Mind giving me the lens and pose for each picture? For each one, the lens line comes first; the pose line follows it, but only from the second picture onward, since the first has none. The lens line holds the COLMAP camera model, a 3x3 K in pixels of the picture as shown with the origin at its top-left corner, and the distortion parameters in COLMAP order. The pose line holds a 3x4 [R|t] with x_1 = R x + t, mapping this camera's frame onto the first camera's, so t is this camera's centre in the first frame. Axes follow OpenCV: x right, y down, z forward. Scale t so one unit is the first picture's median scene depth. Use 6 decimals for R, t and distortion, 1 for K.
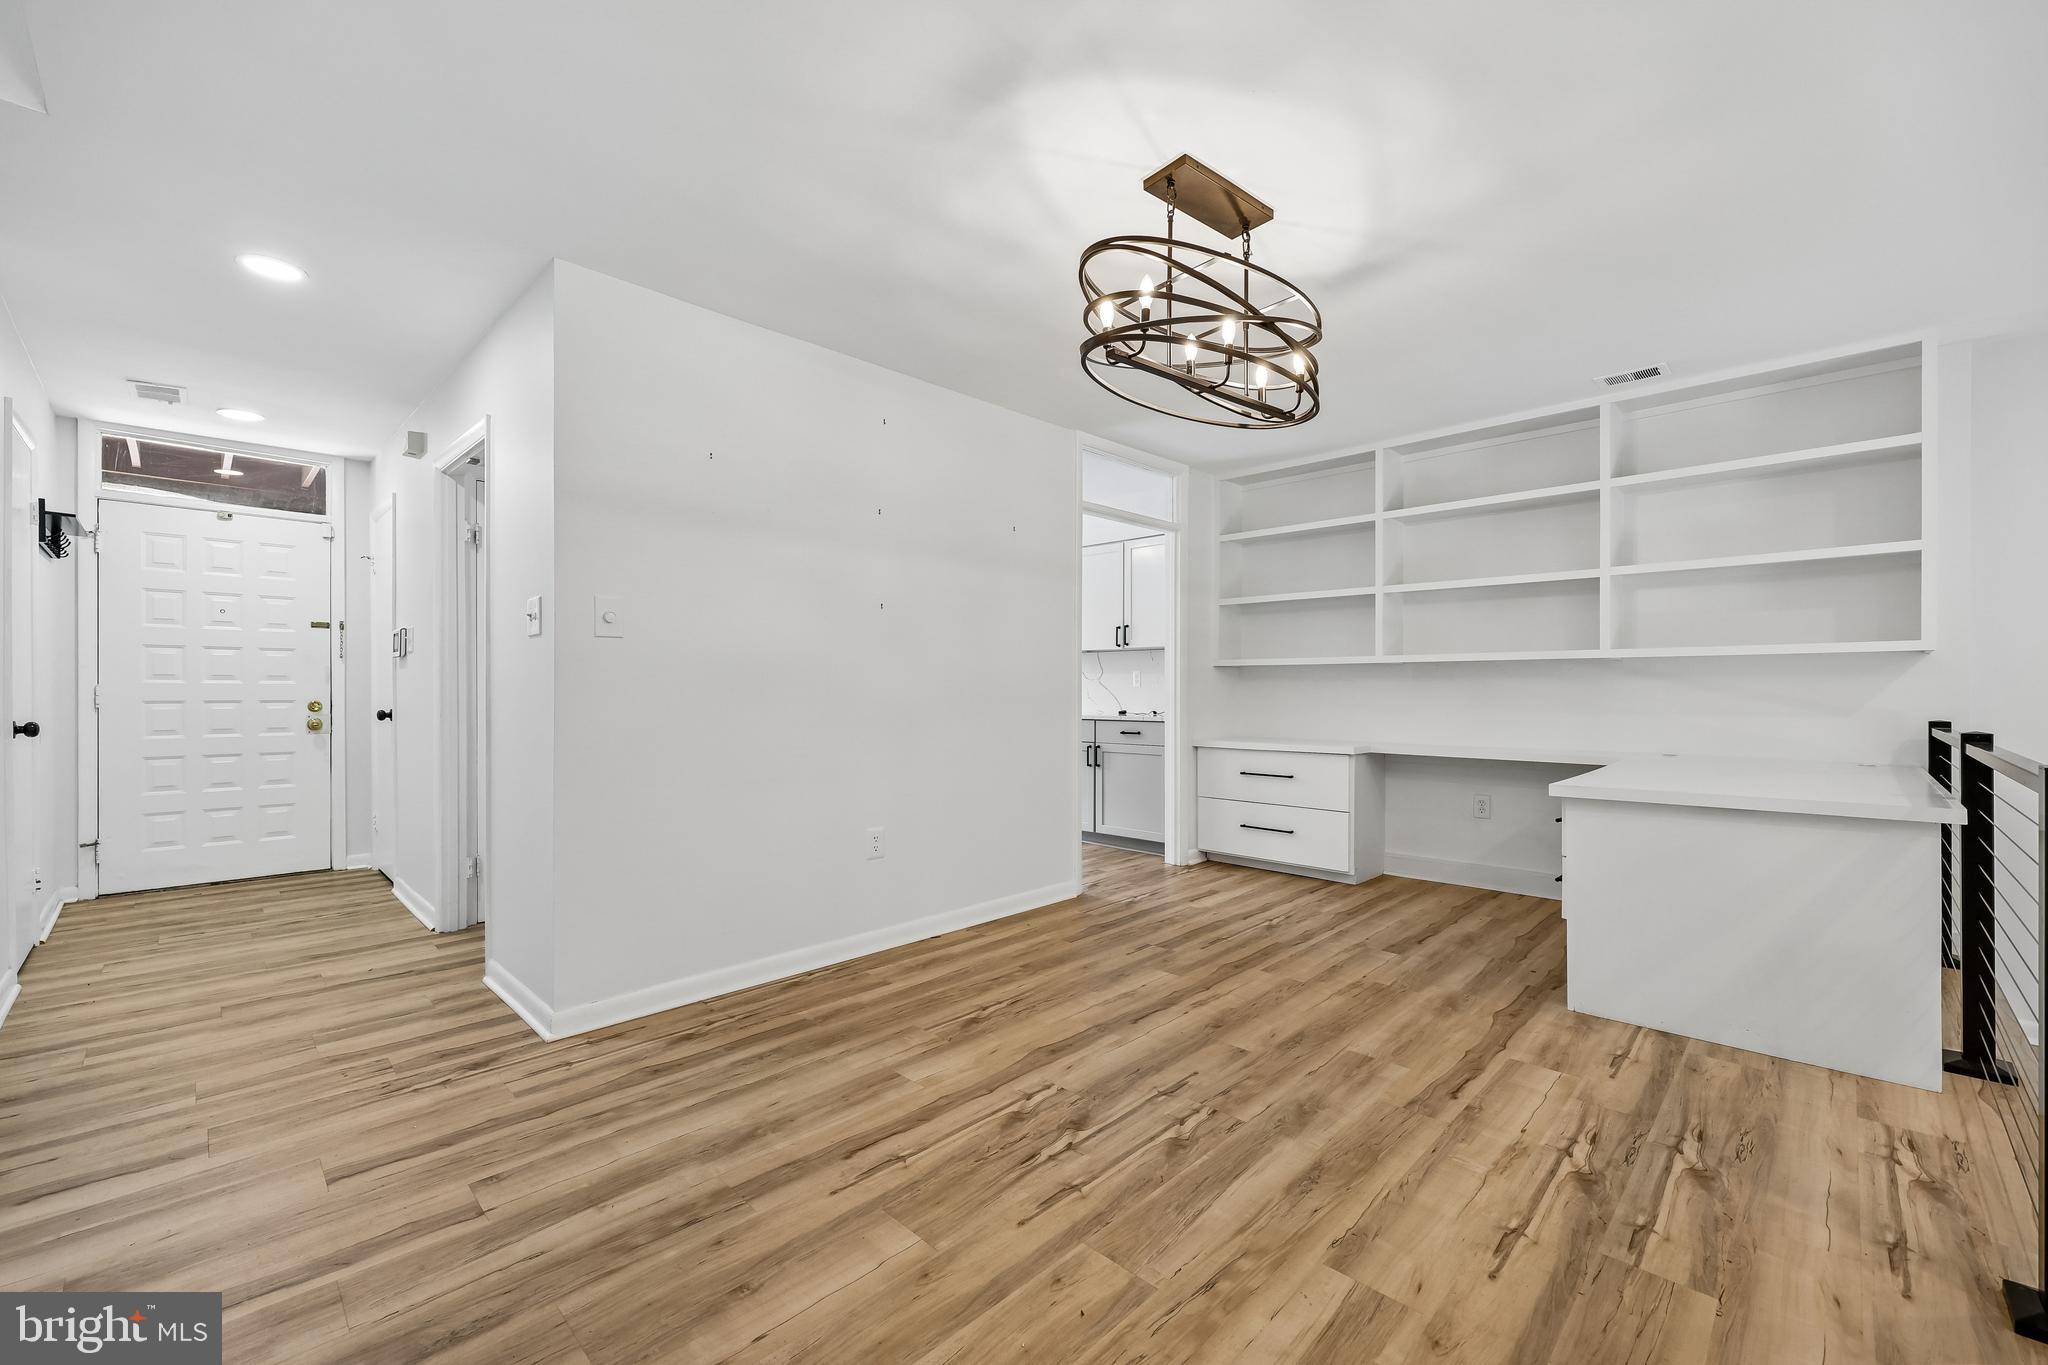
lens RADIAL K [[829.0, 0, 1018.2], [0, 829.0, 687.8], [0, 0, 1]] dist [-0.001312, -0.000587]
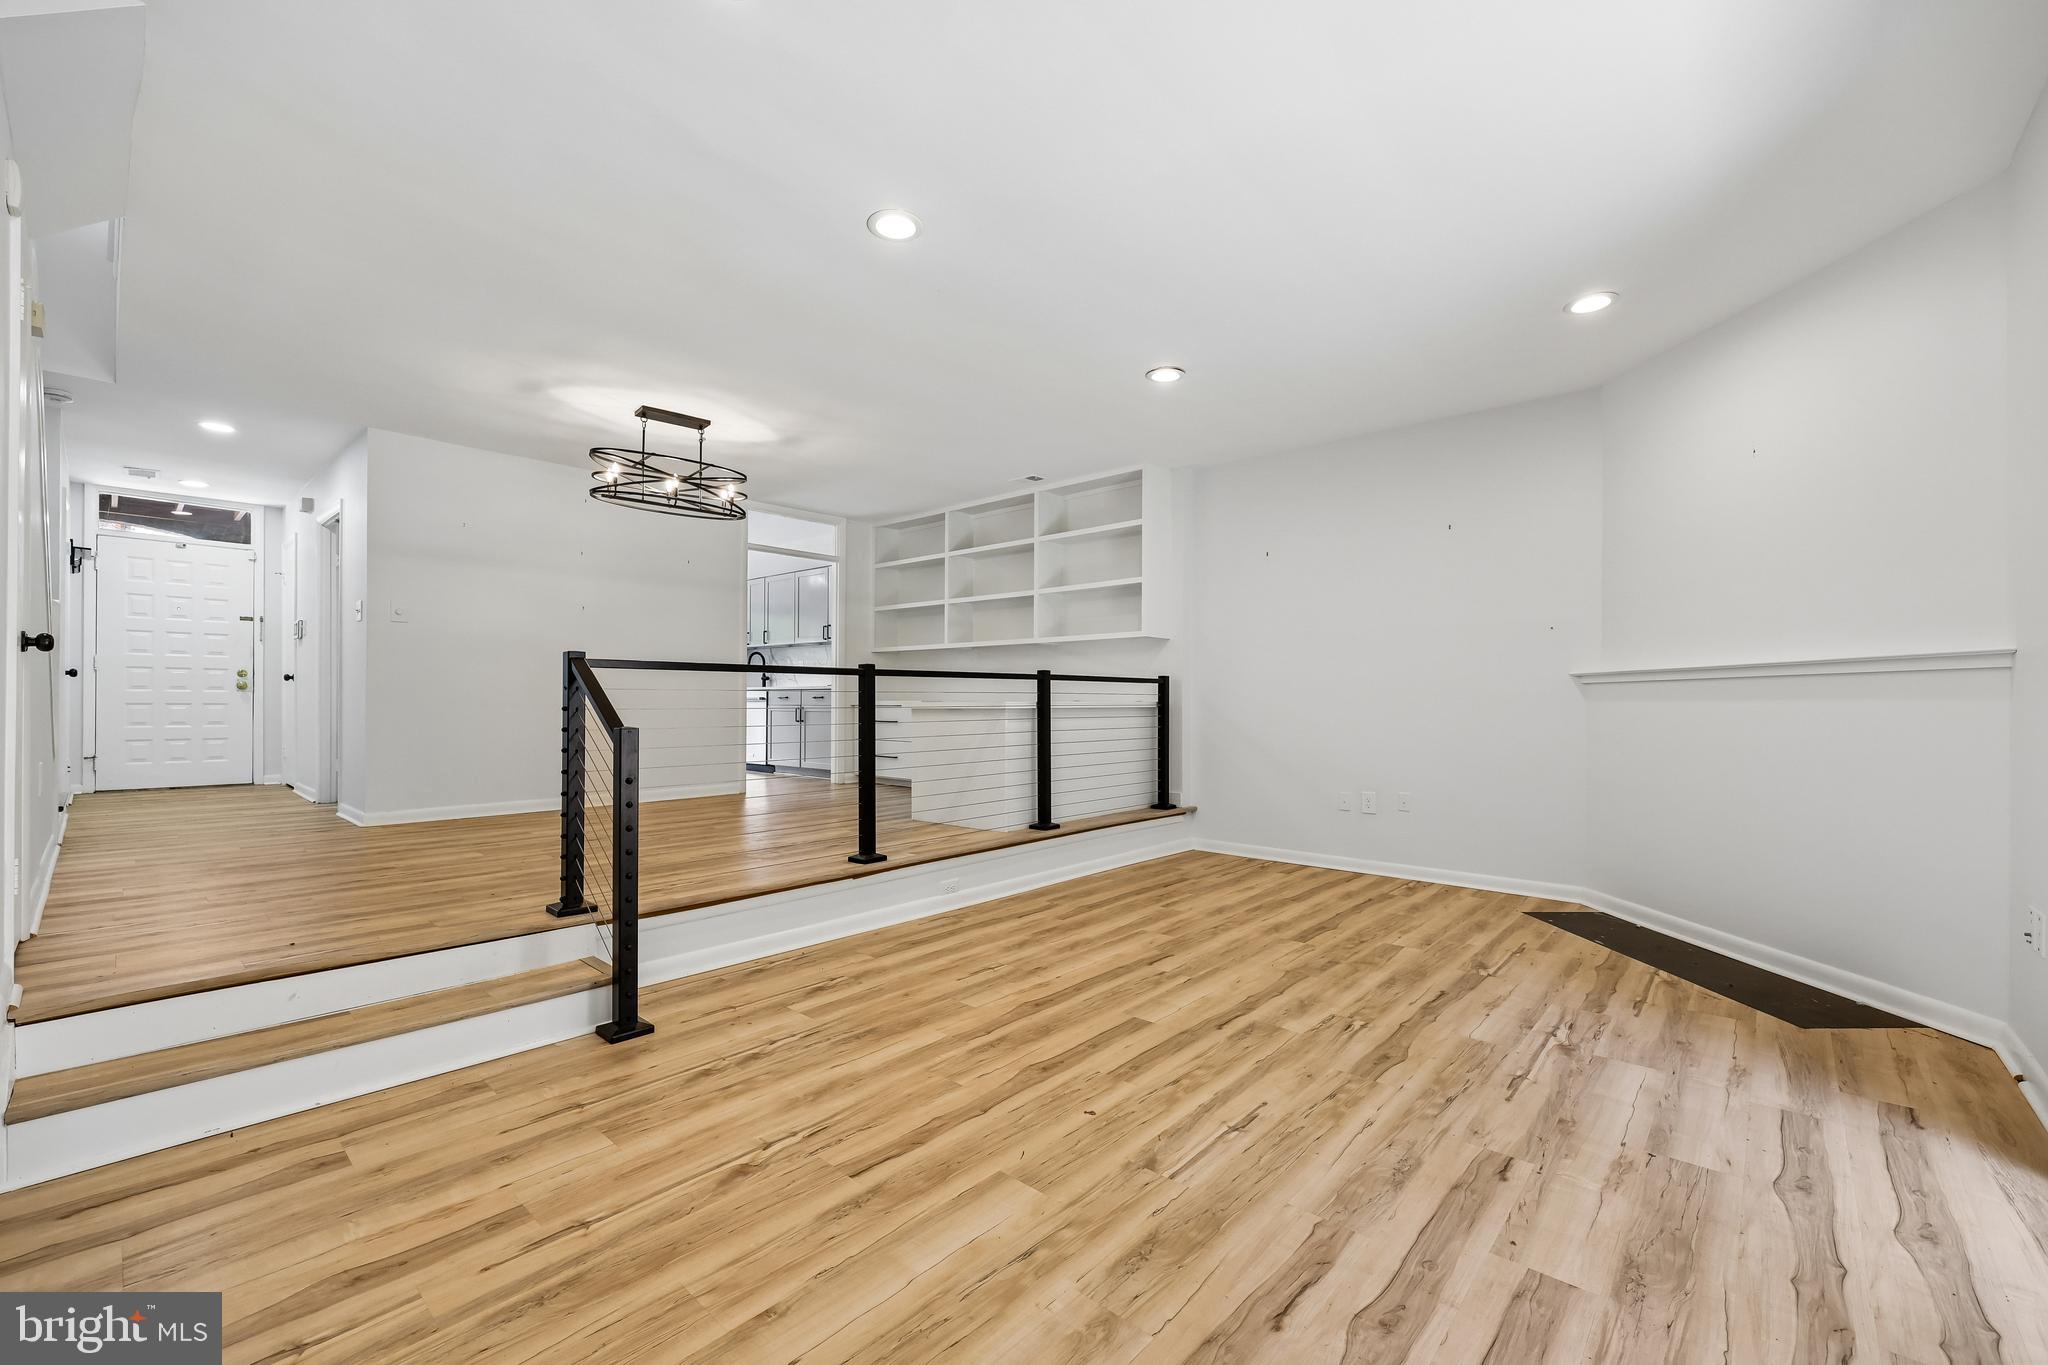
lens RADIAL K [[829.0, 0, 1013.6], [0, 829.0, 699.5], [0, 0, 1]] dist [-0.001312, -0.000587]
pose [[0.999095, 0.004719, 0.042282, 0.750800], [-0.004823, 0.999986, 0.002355, 0.094193], [-0.042271, -0.002557, 0.999103, -0.864738]]
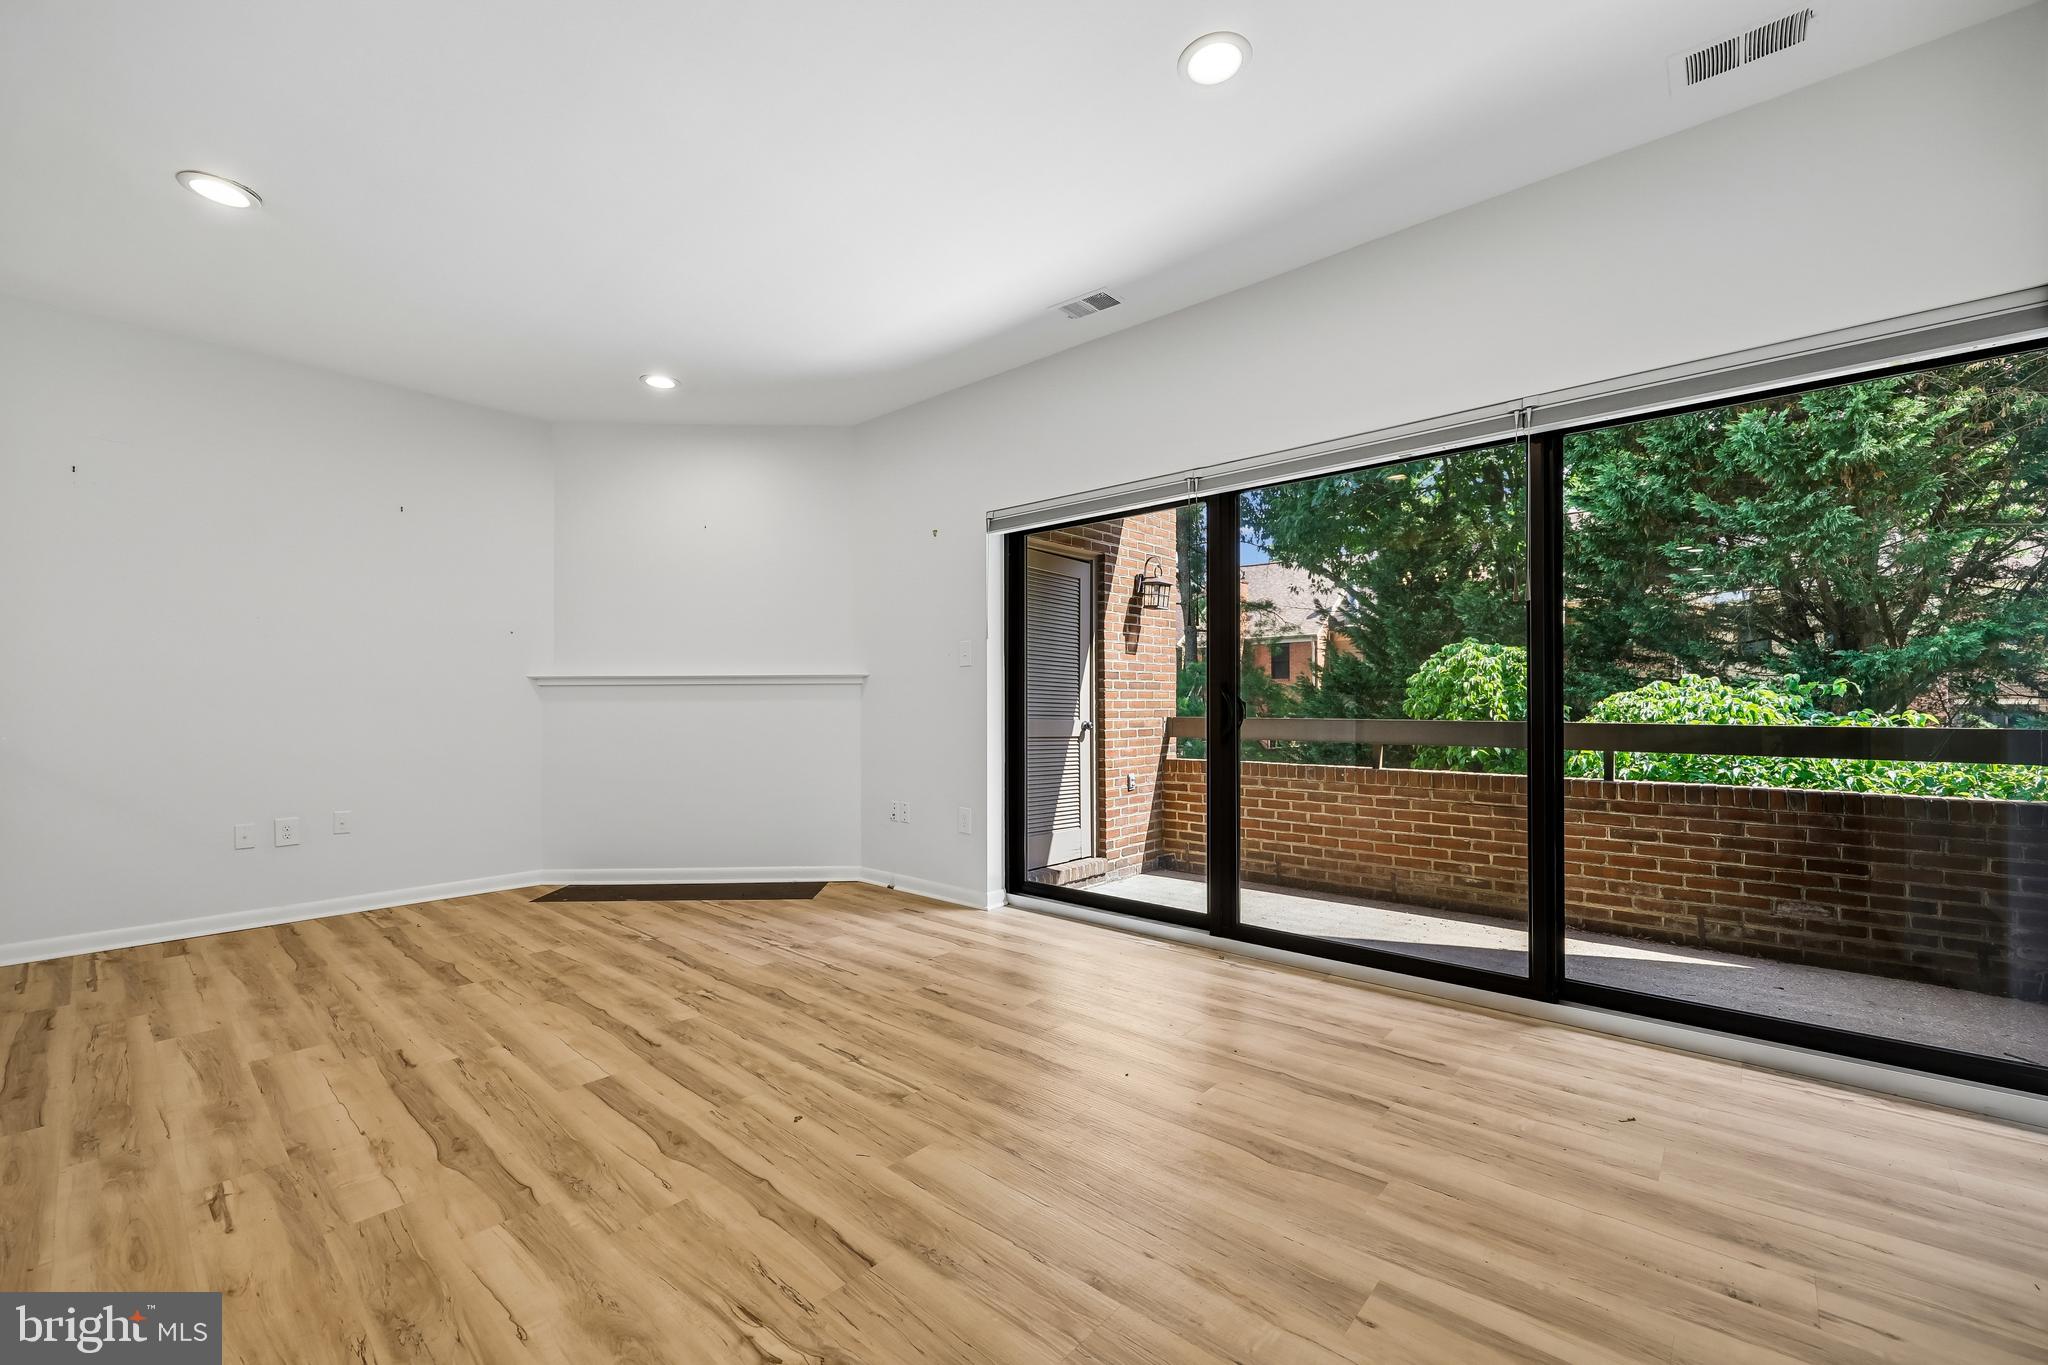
lens RADIAL K [[829.0, 0, 1047.9], [0, 829.0, 699.5], [0, 0, 1]] dist [-0.001312, -0.000587]
pose [[-0.077771, 0.004848, 0.996959, 0.135937], [-0.001977, 0.999985, -0.005017, 0.096749], [-0.996969, -0.002361, -0.077760, -0.321745]]
